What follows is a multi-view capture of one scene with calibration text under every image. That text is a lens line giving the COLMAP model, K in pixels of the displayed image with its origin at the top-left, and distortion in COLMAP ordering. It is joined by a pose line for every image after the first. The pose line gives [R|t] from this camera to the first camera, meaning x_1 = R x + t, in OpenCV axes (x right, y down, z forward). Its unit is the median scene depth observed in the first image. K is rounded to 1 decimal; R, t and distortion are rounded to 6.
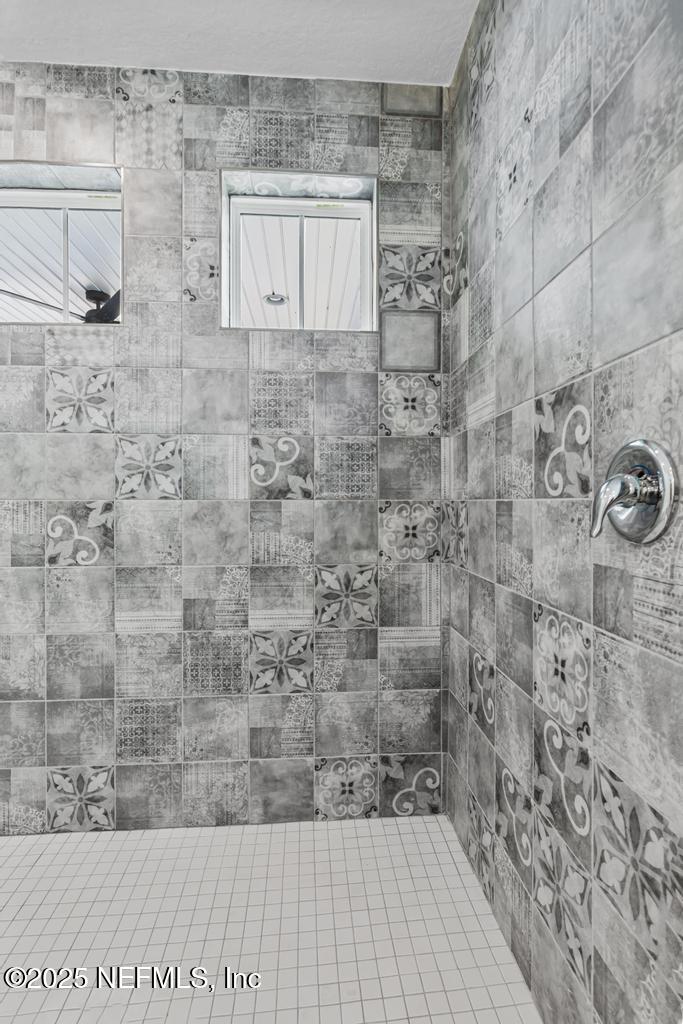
lens RADIAL K [[491.3, 0, 341.4], [0, 491.3, 507.8], [0, 0, 1]] dist [-0.001121, -0.000950]
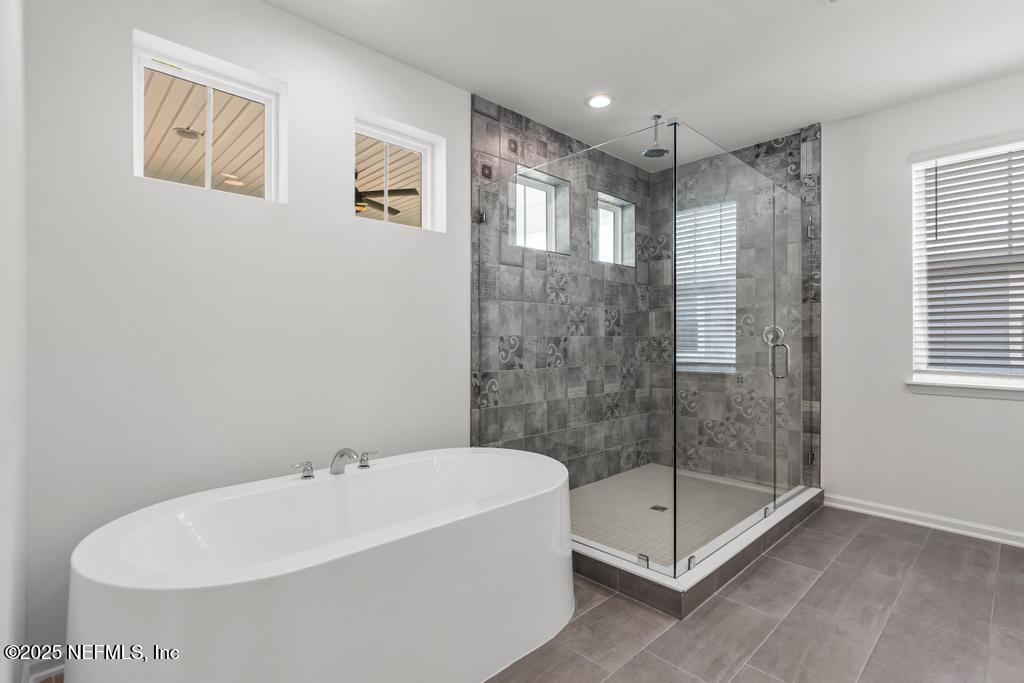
lens RADIAL K [[491.3, 0, 512.7], [0, 491.3, 339.7], [0, 0, 1]] dist [-0.001121, -0.000950]
pose [[0.769172, 0.001352, 0.639040, -1.991300], [0.002694, 0.999982, -0.005358, 0.010639], [-0.639036, 0.005843, 0.769155, -0.492902]]
